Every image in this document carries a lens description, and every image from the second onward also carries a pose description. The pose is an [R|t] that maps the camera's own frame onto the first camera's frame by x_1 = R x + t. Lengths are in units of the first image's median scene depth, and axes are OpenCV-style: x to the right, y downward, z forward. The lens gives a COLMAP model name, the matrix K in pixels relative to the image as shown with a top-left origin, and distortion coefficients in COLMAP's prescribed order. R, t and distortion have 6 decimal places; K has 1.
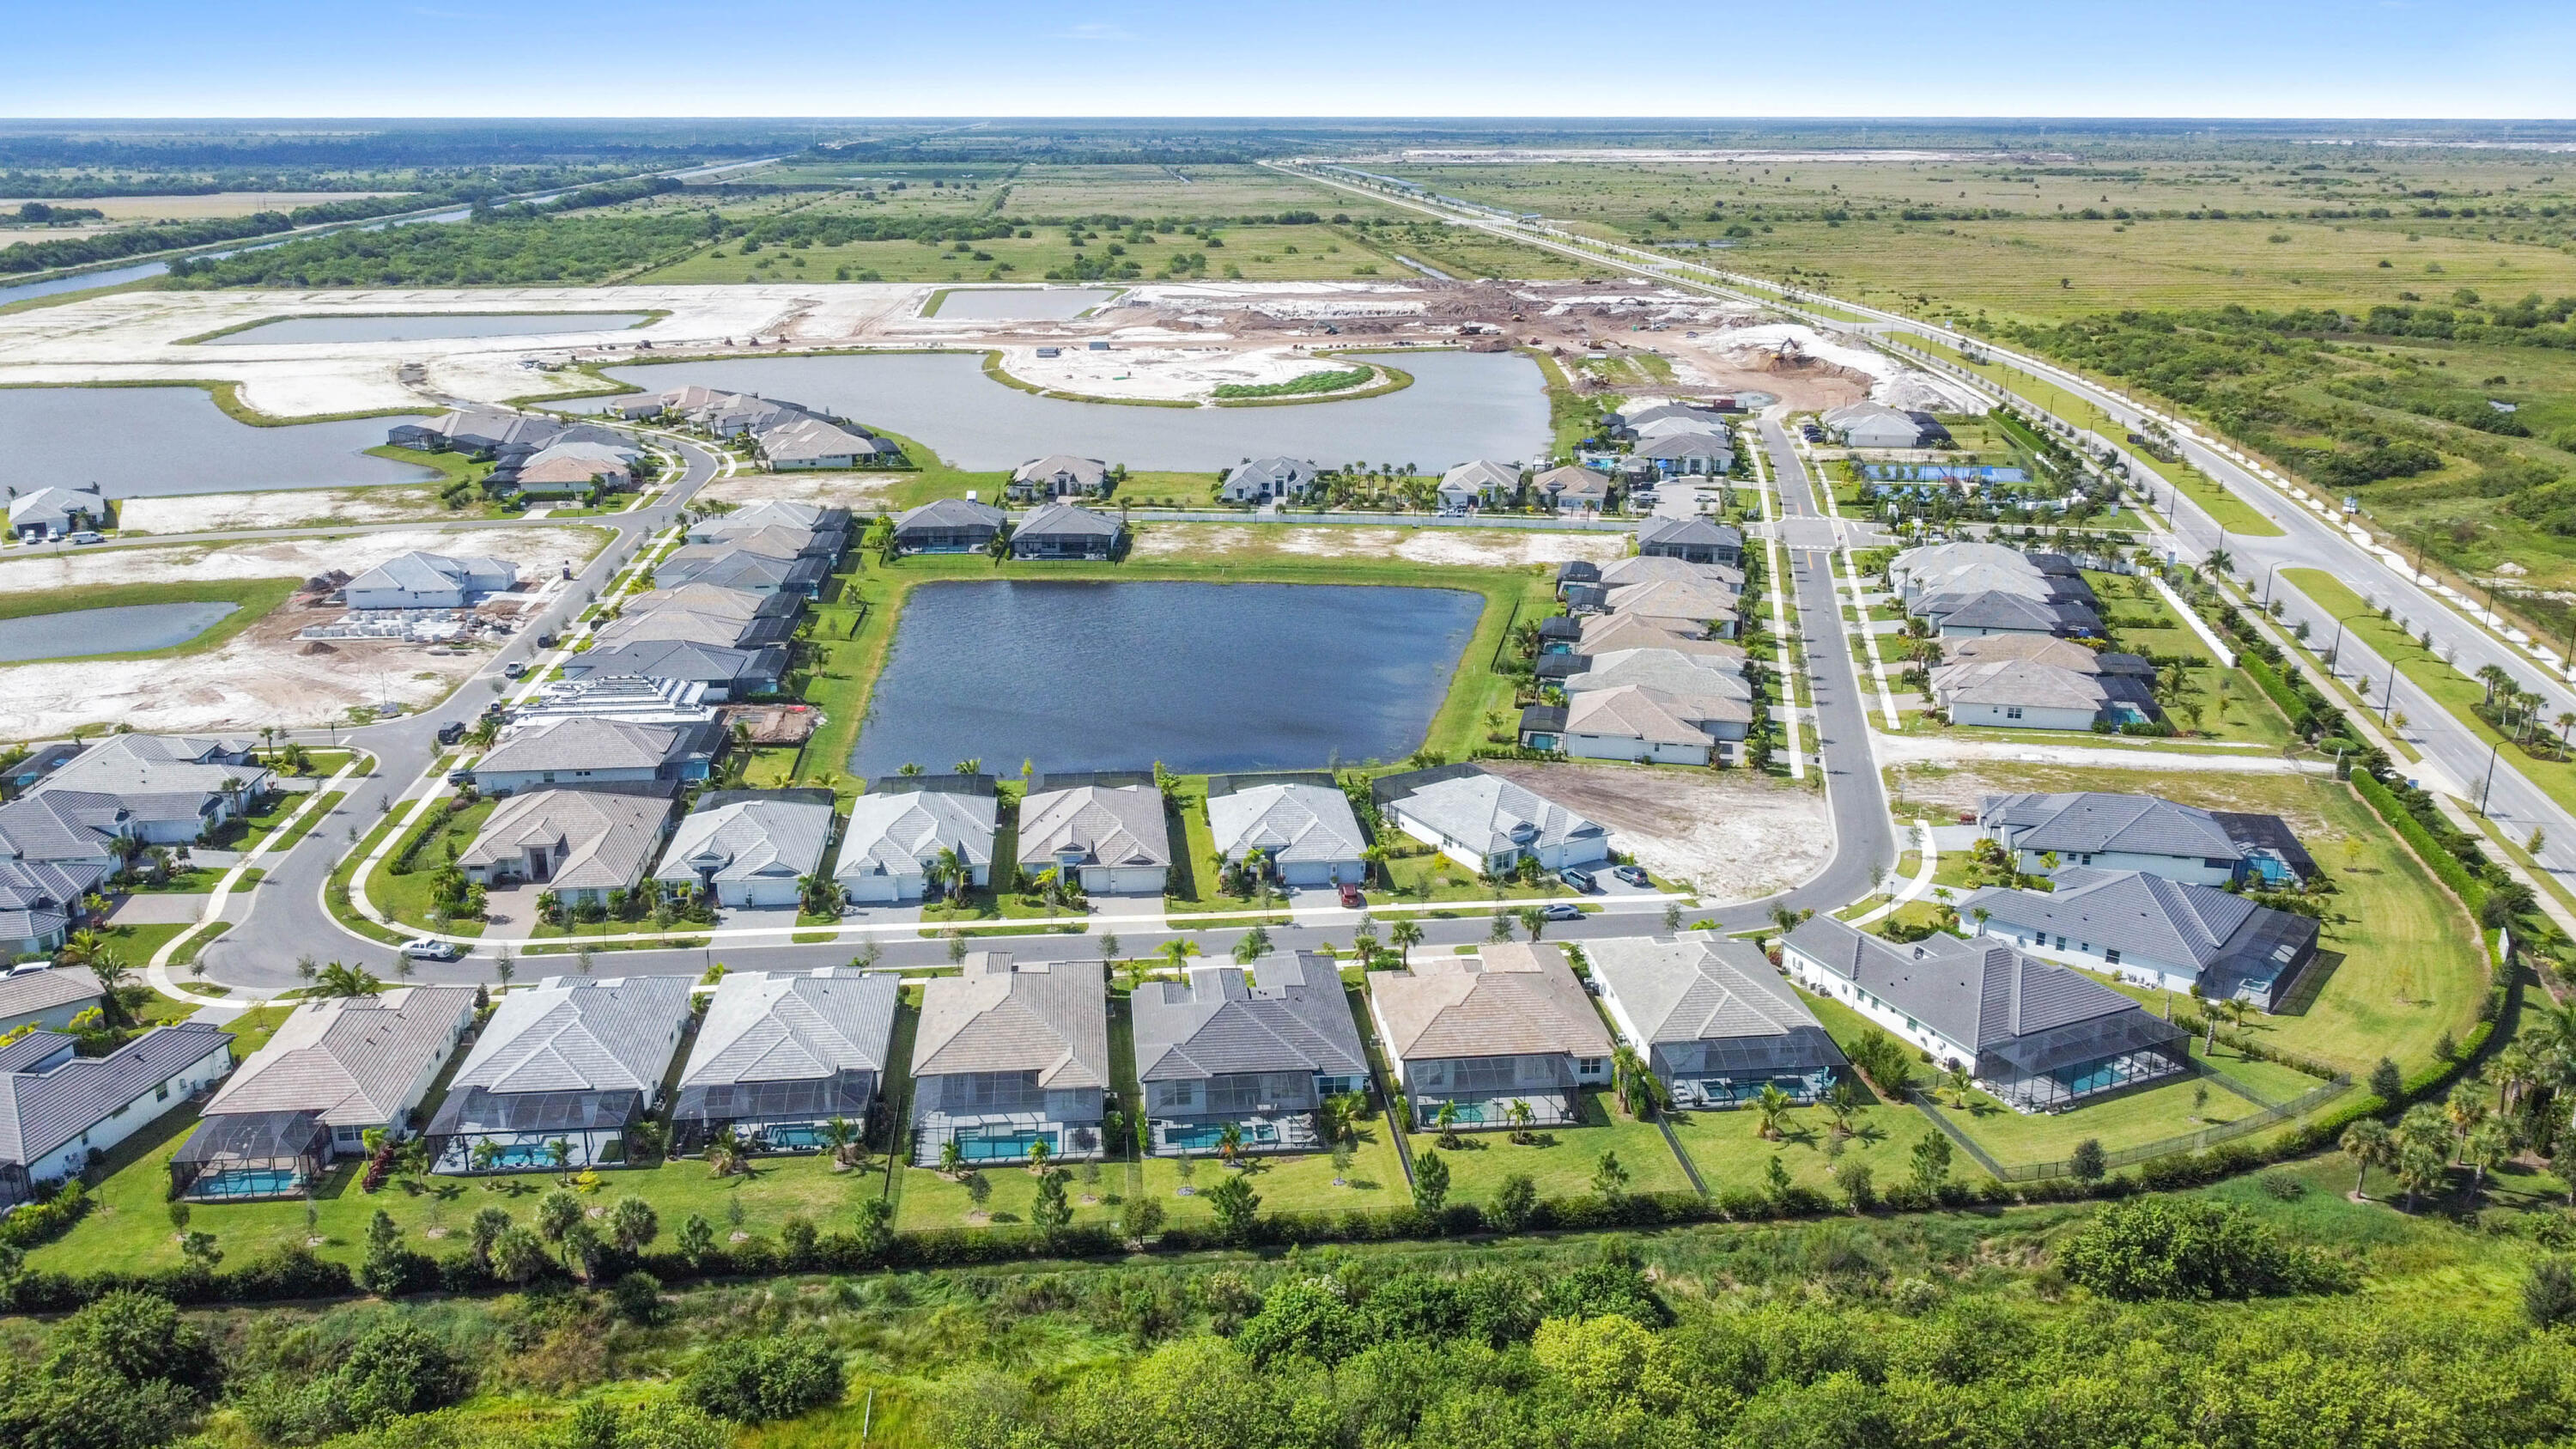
lens RADIAL K [[1962.1, 0, 1288.0], [0, 1962.1, 724.5], [0, 0, 1]] dist [-0.003802, 0.005668]
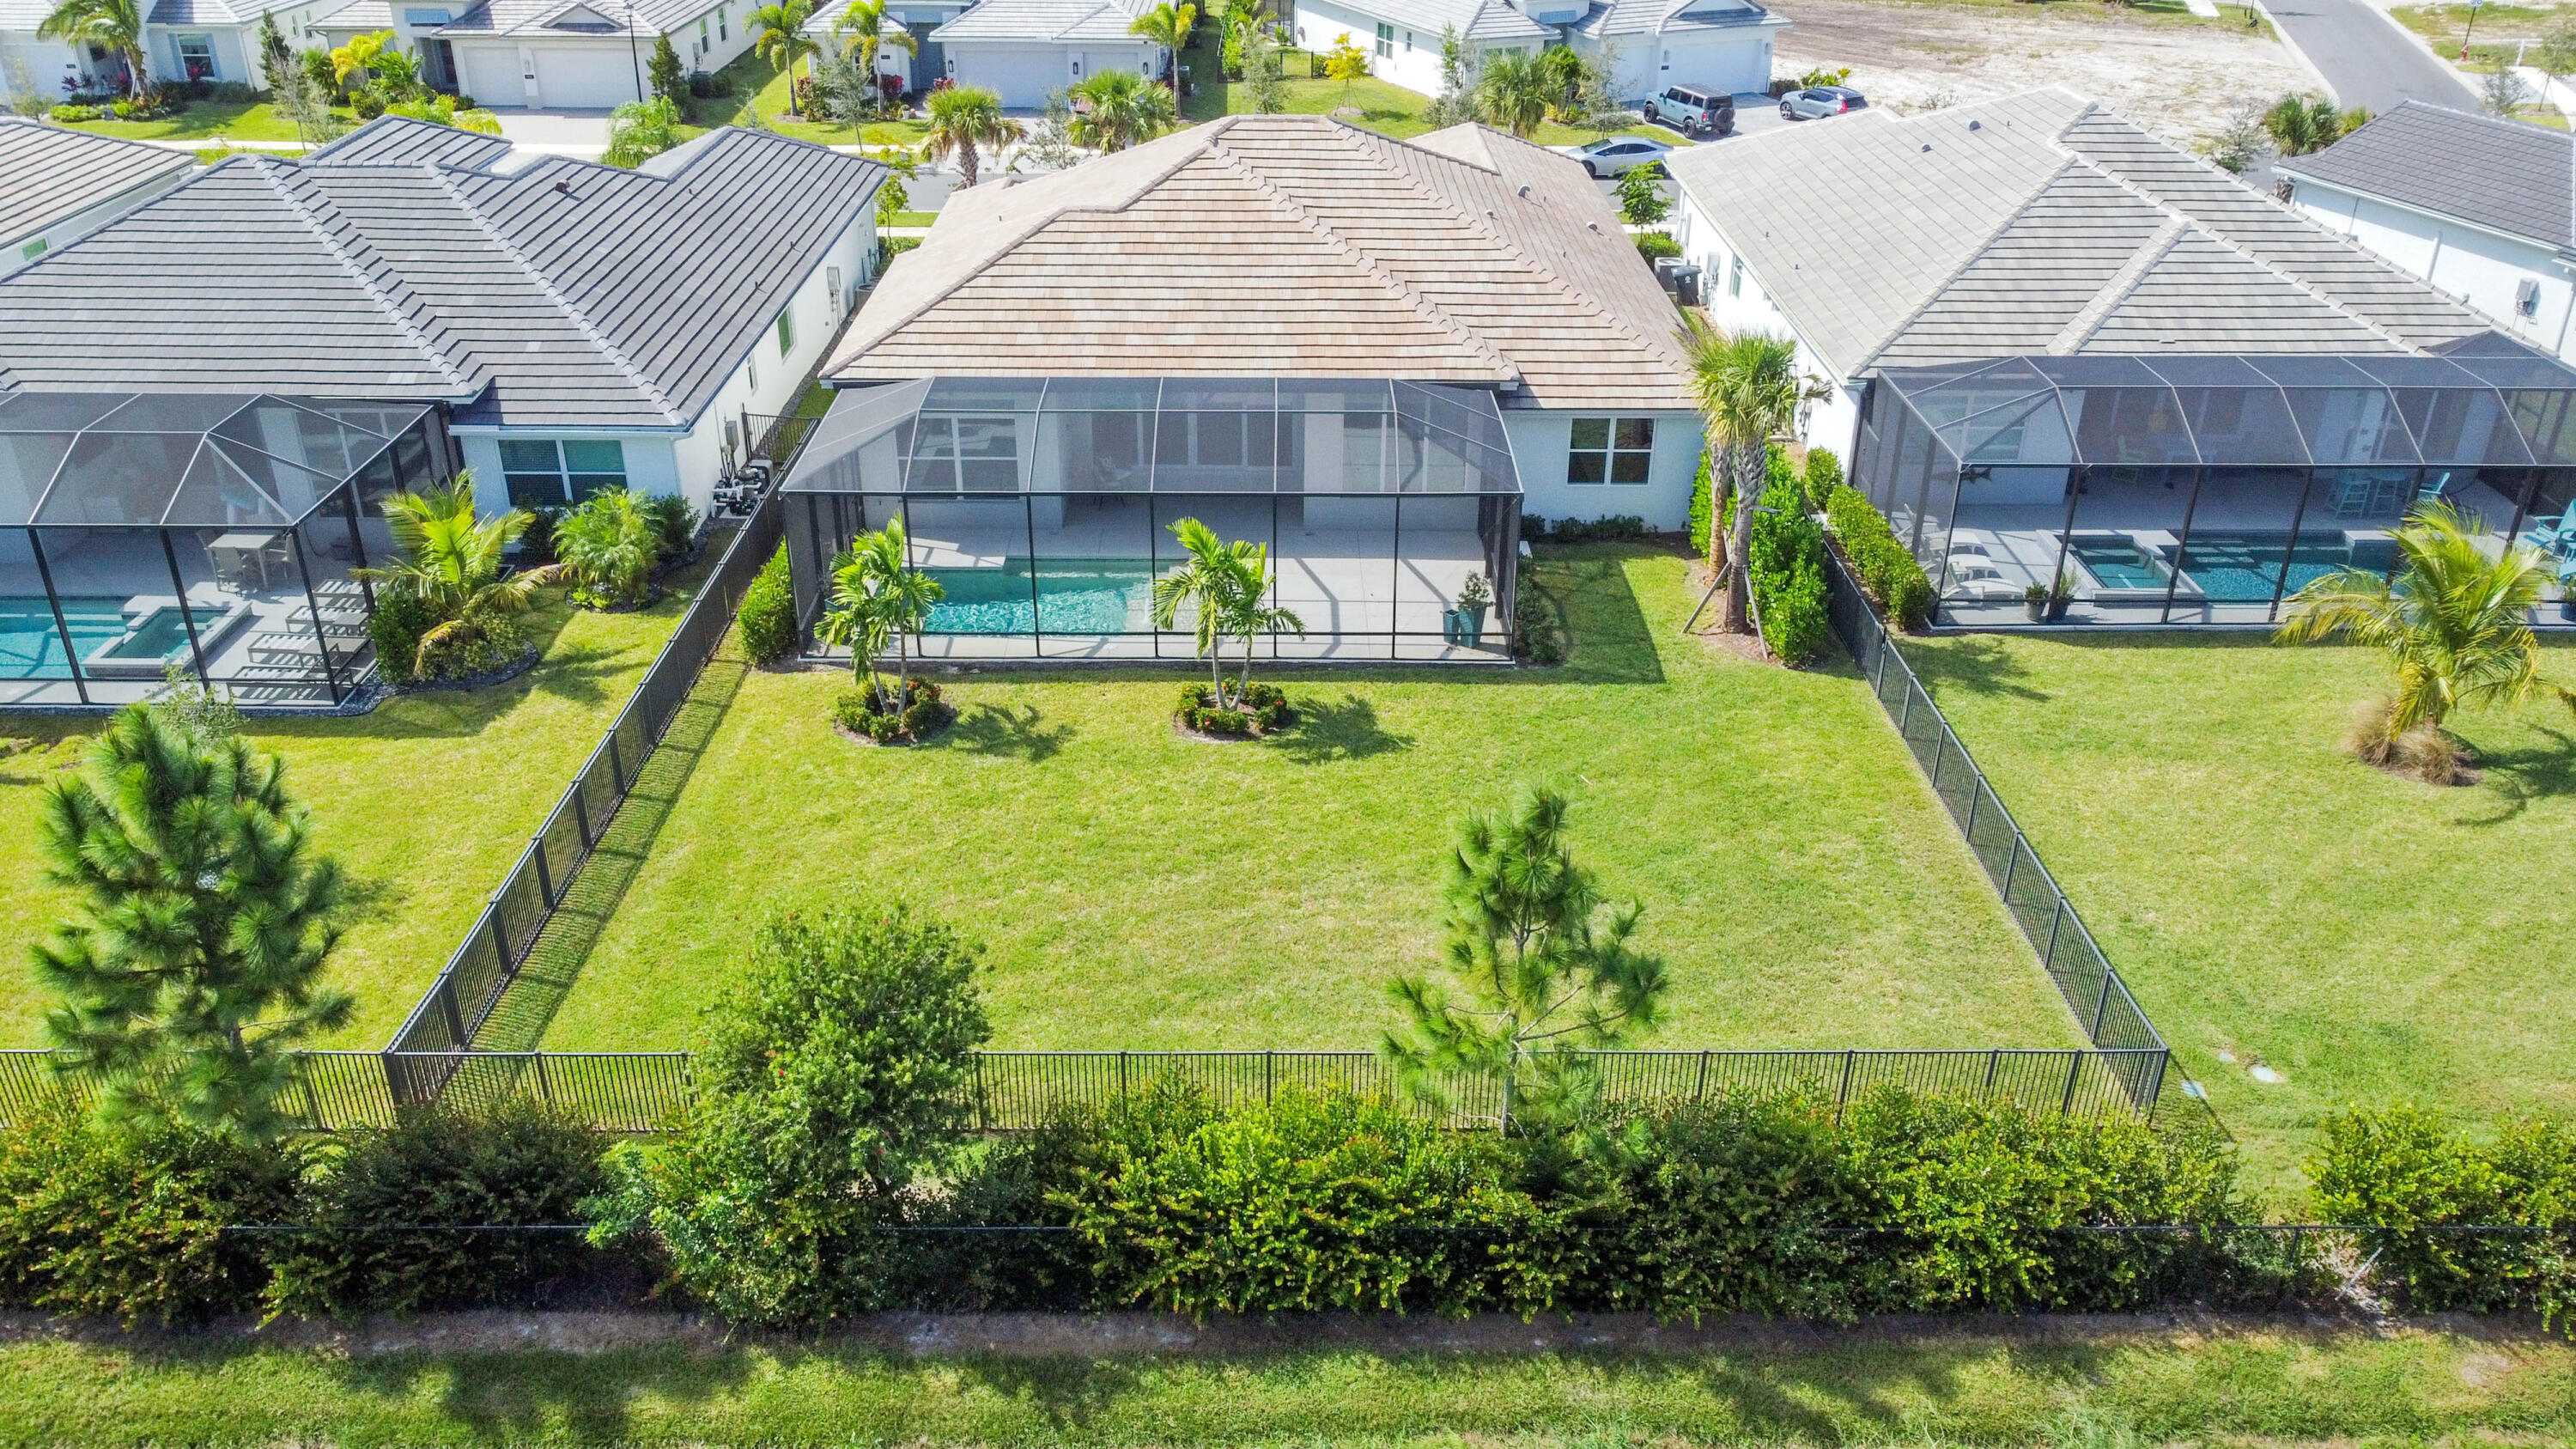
lens RADIAL K [[1962.1, 0, 1288.0], [0, 1962.1, 724.5], [0, 0, 1]] dist [-0.003802, 0.005668]
pose [[0.995445, 0.049880, -0.081252, 0.143371], [-0.033249, 0.980343, 0.194479, 0.170196], [0.089356, -0.190891, 0.977536, 0.788957]]
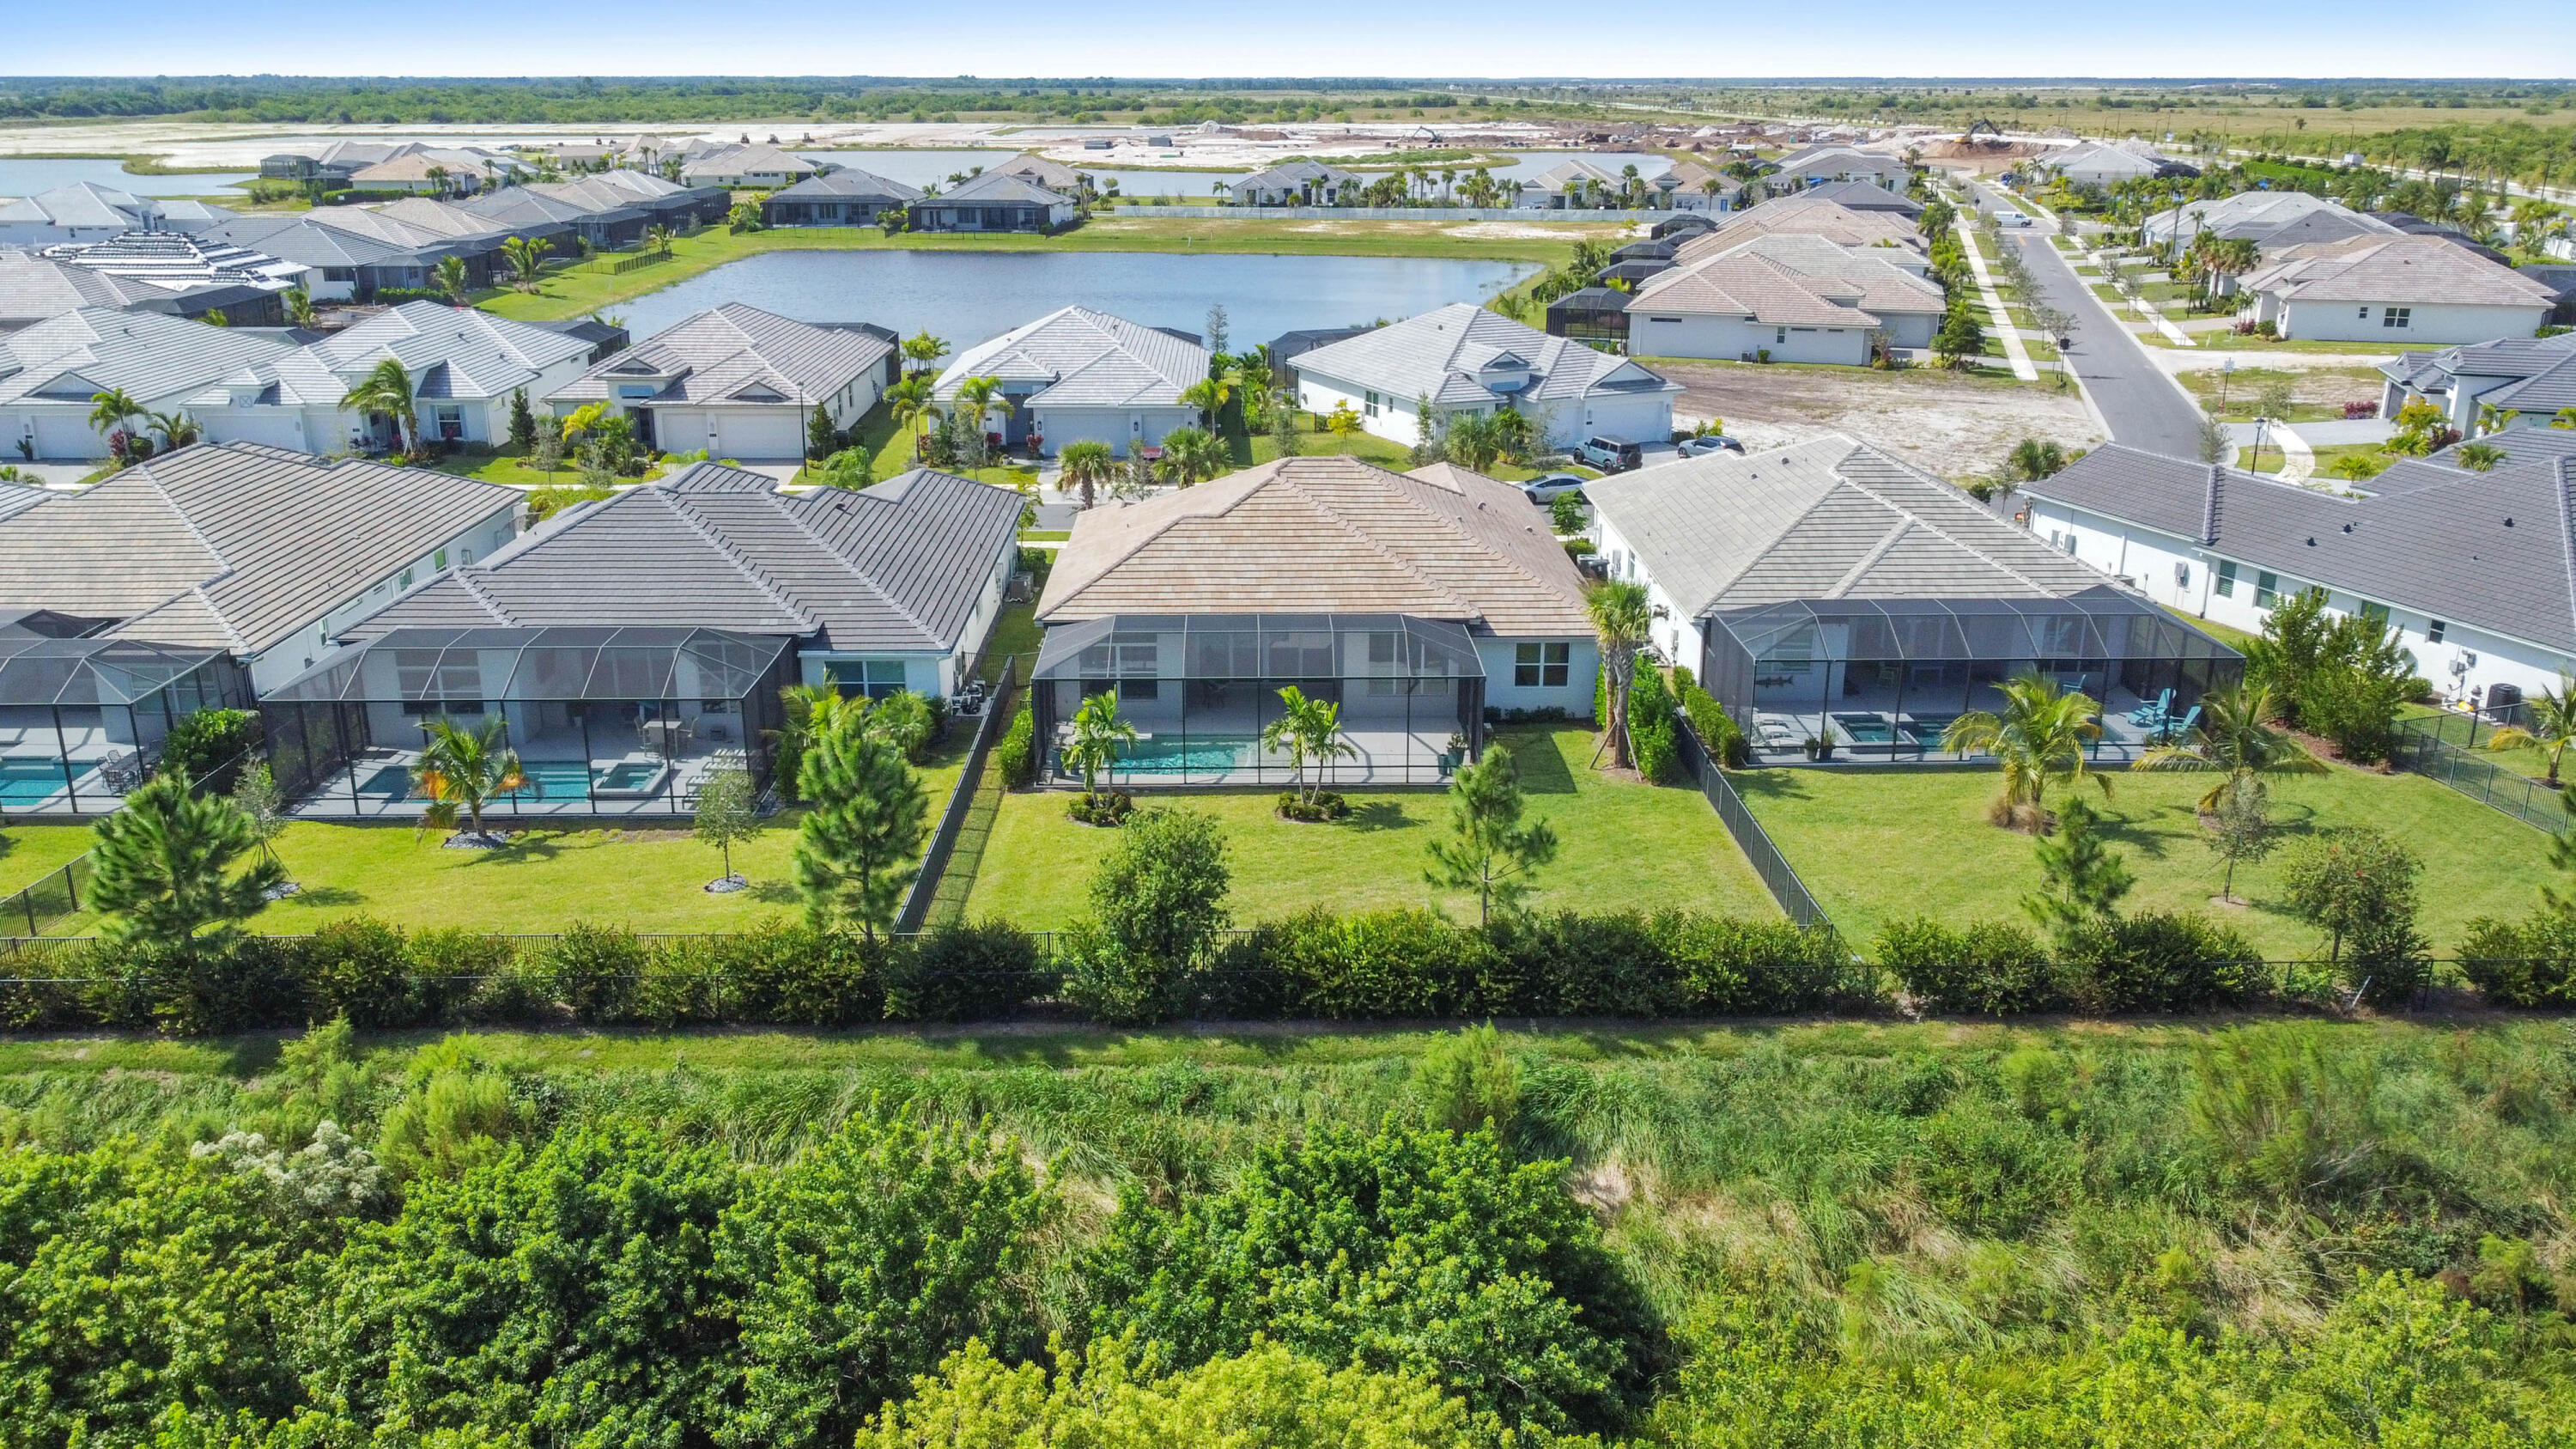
lens RADIAL K [[1962.1, 0, 1288.0], [0, 1962.1, 724.5], [0, 0, 1]] dist [-0.003802, 0.005668]
pose [[0.996916, 0.026711, -0.073795, 0.141073], [-0.024893, 0.999366, 0.025447, 0.187527], [0.074428, -0.023532, 0.996949, 0.646764]]
